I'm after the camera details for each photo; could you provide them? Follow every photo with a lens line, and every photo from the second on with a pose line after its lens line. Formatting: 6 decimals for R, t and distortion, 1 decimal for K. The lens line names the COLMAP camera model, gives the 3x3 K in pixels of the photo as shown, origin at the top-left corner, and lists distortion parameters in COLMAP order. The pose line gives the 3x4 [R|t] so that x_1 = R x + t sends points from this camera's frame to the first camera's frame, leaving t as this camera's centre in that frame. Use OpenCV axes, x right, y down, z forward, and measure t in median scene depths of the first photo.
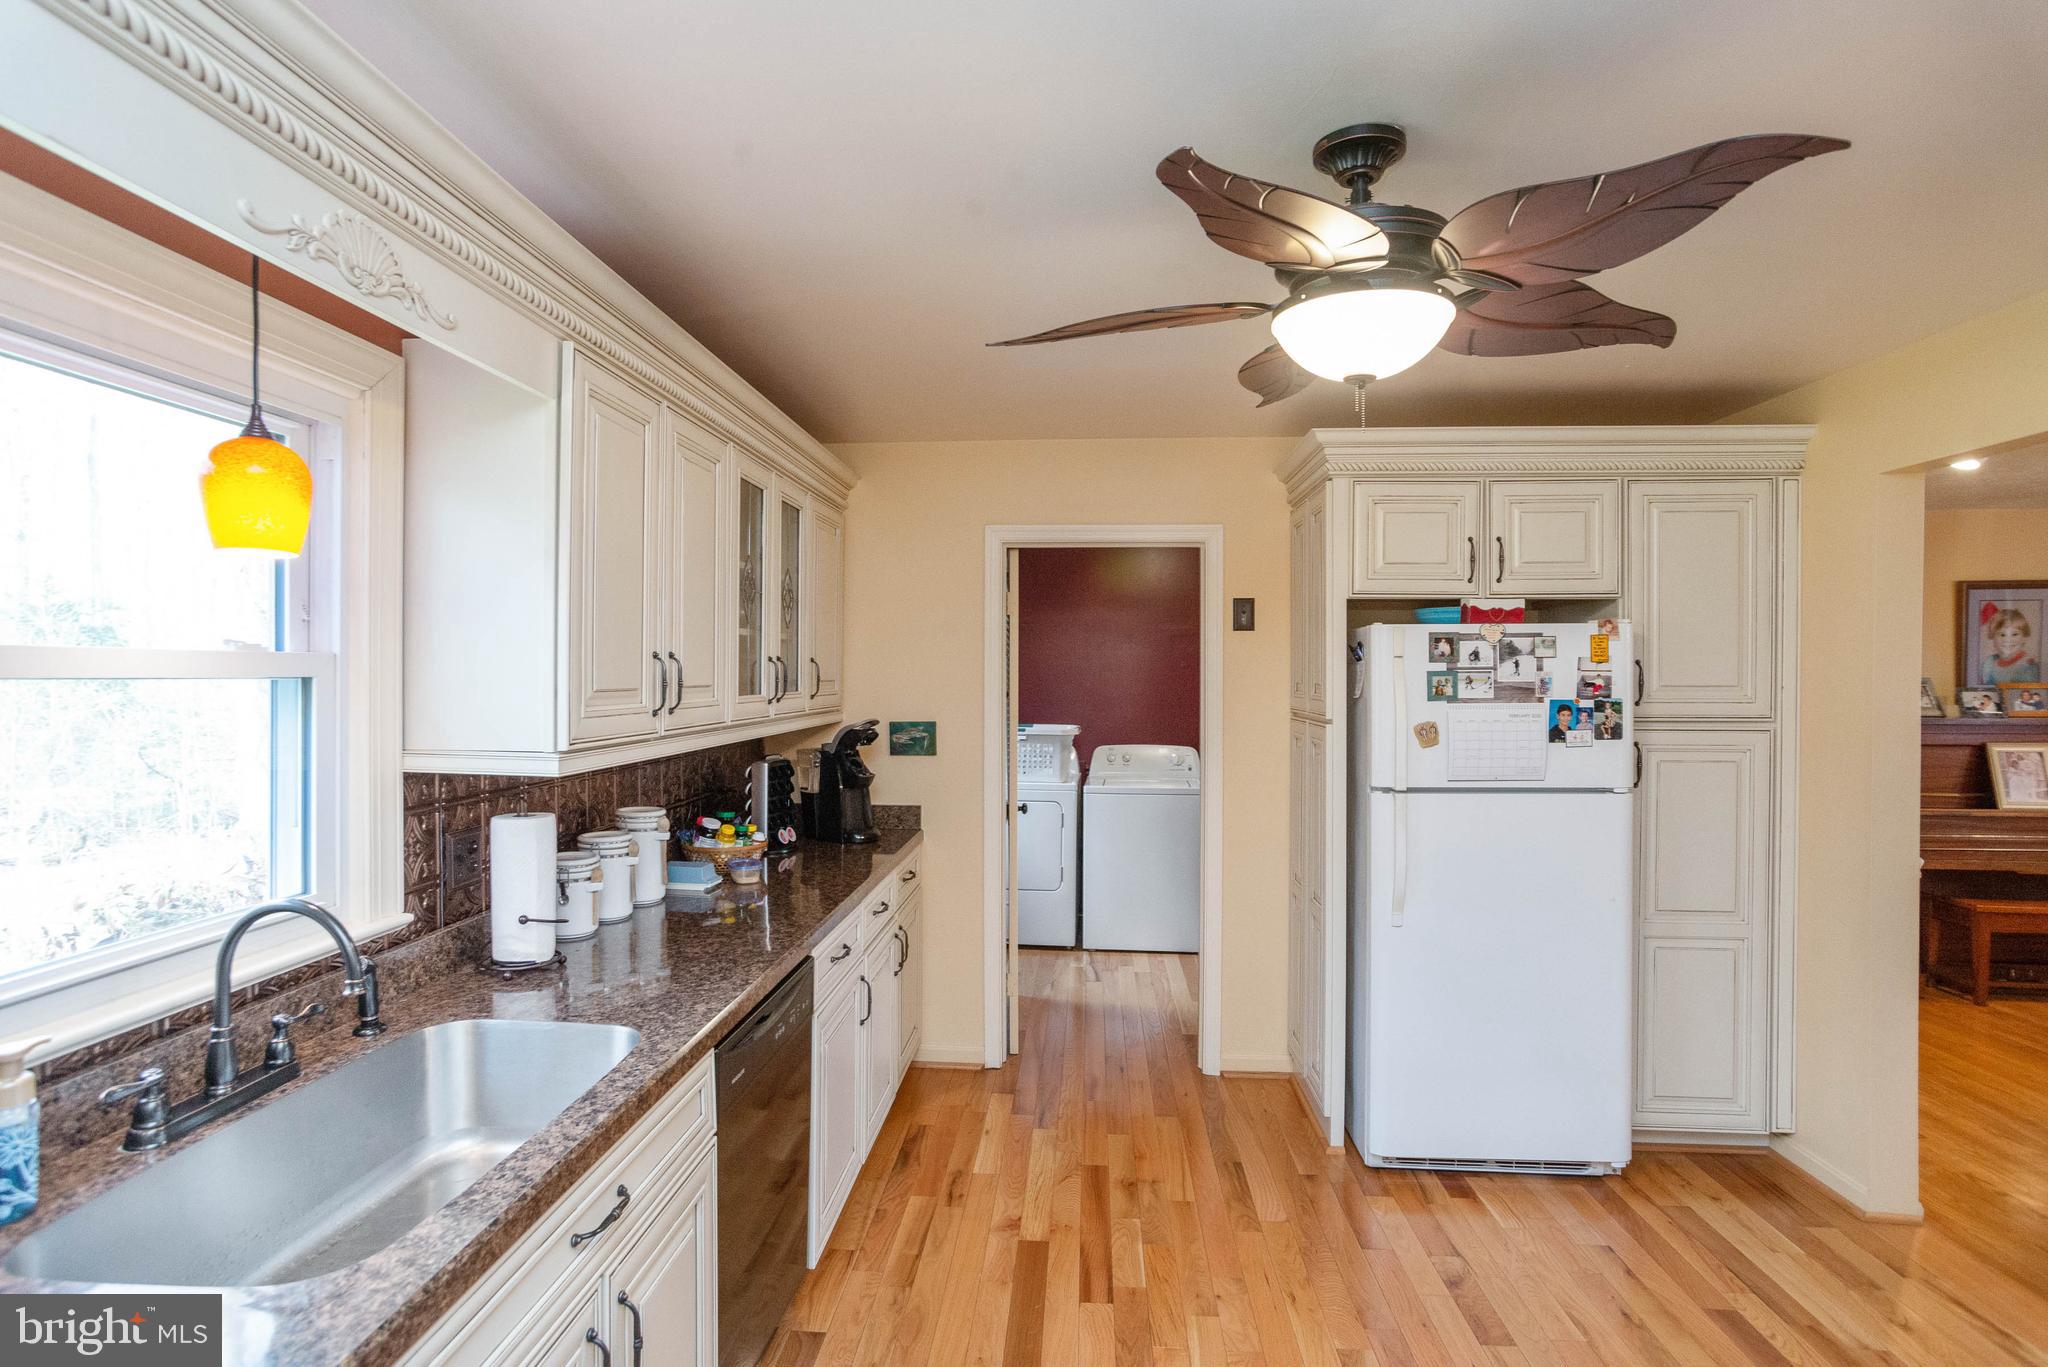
lens RADIAL K [[1020.5, 0, 1010.2], [0, 1020.5, 685.8], [0, 0, 1]] dist [-0.051994, 0.031798]
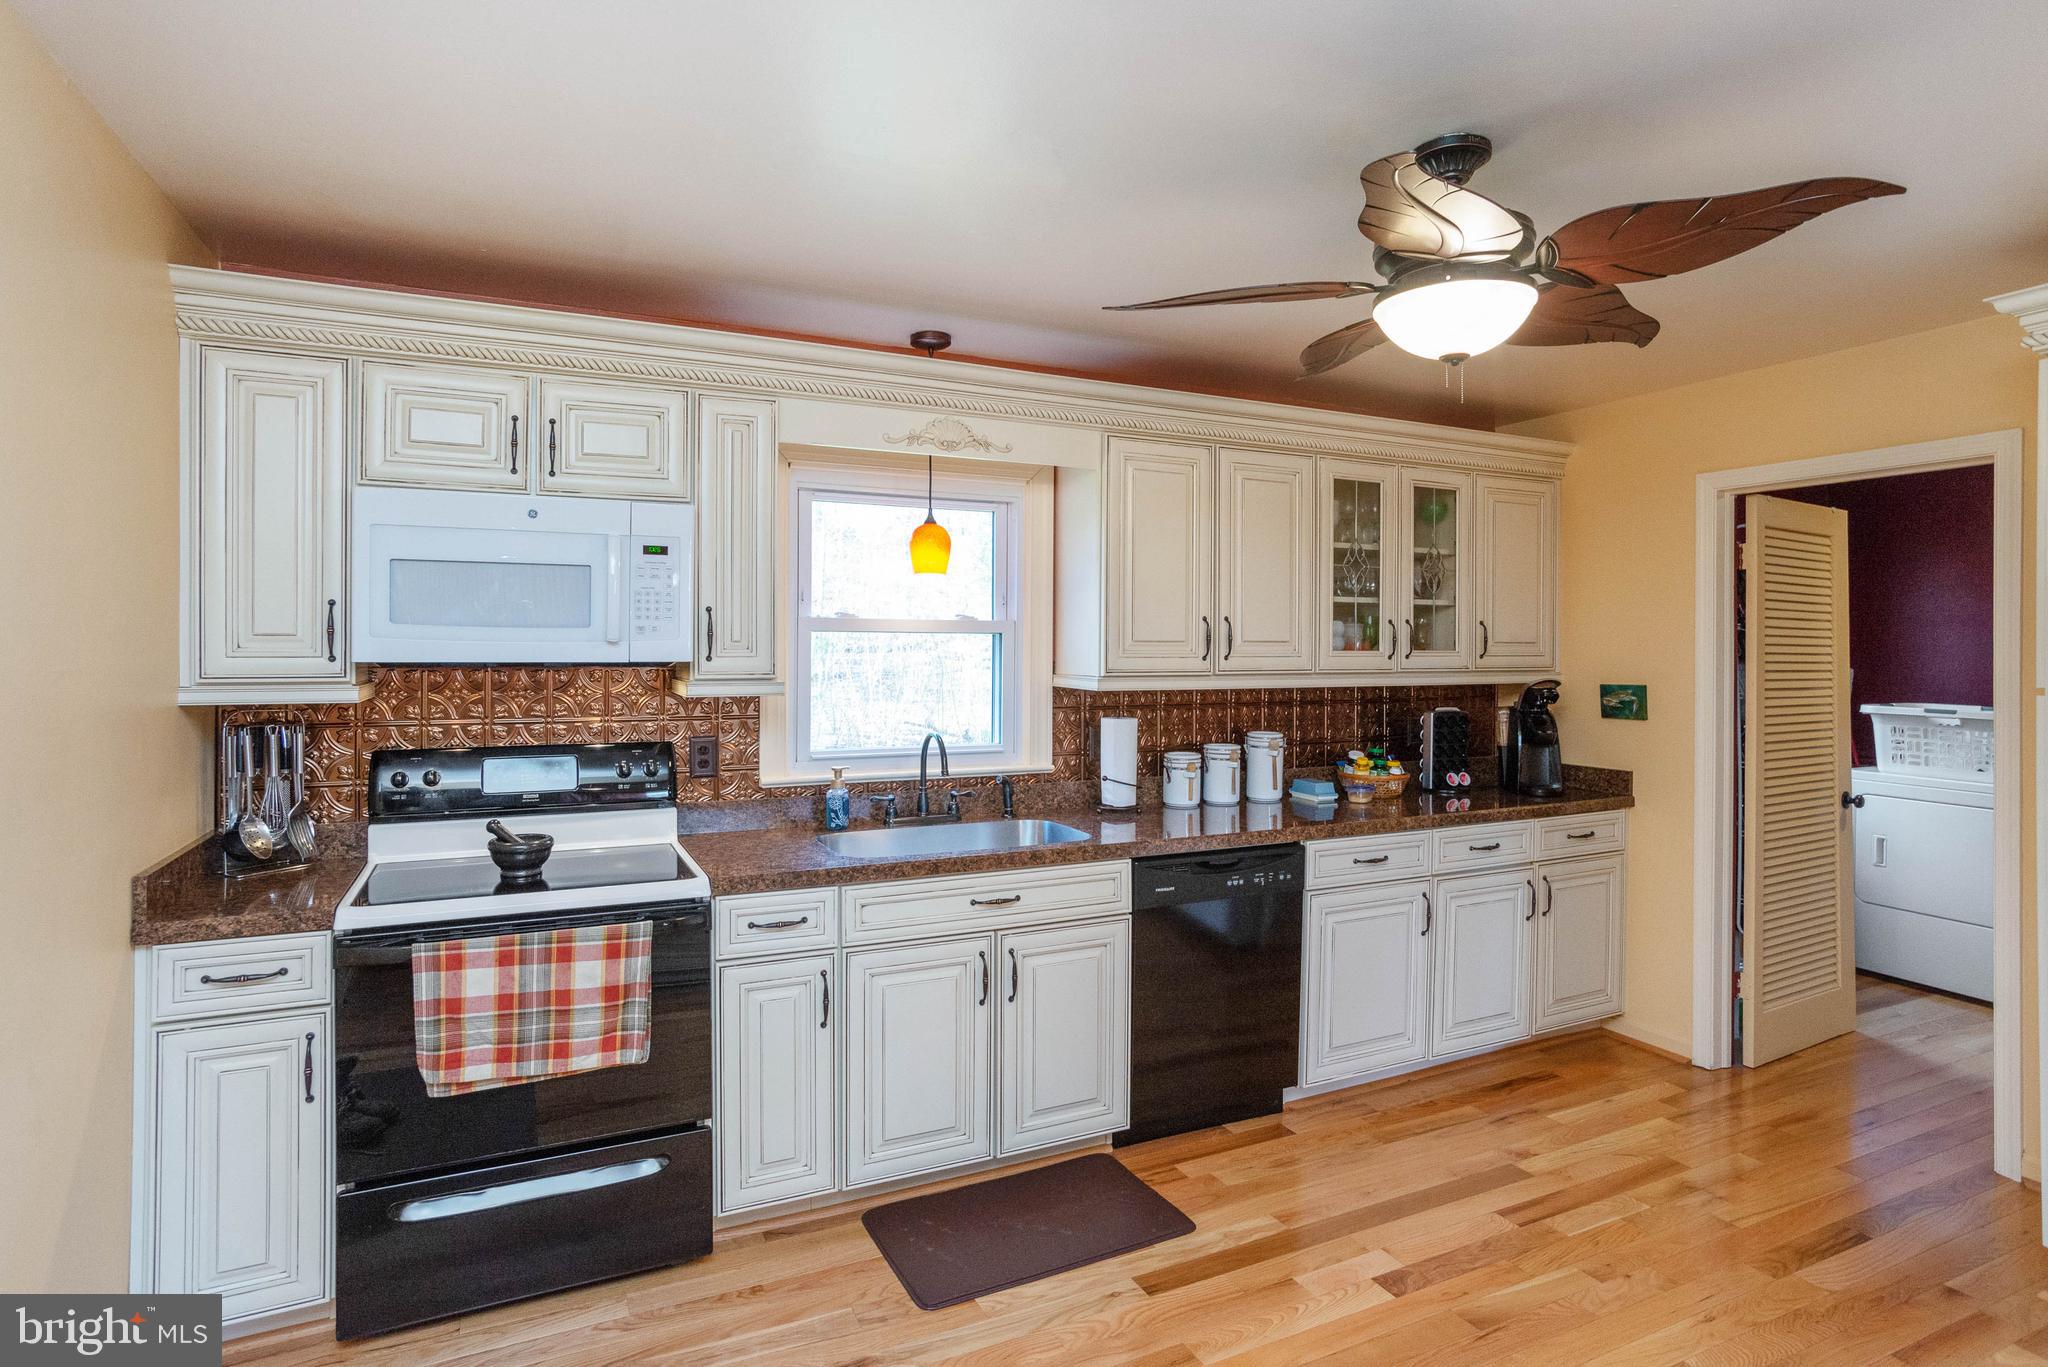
lens RADIAL K [[1061.5, 0, 1022.0], [0, 1061.5, 652.2], [0, 0, 1]] dist [-0.063911, 0.041520]
pose [[0.499329, 0.001417, -0.866411, 0.659301], [-0.012825, 0.999901, -0.005756, 0.023583], [0.866317, 0.013986, 0.499298, -0.000125]]
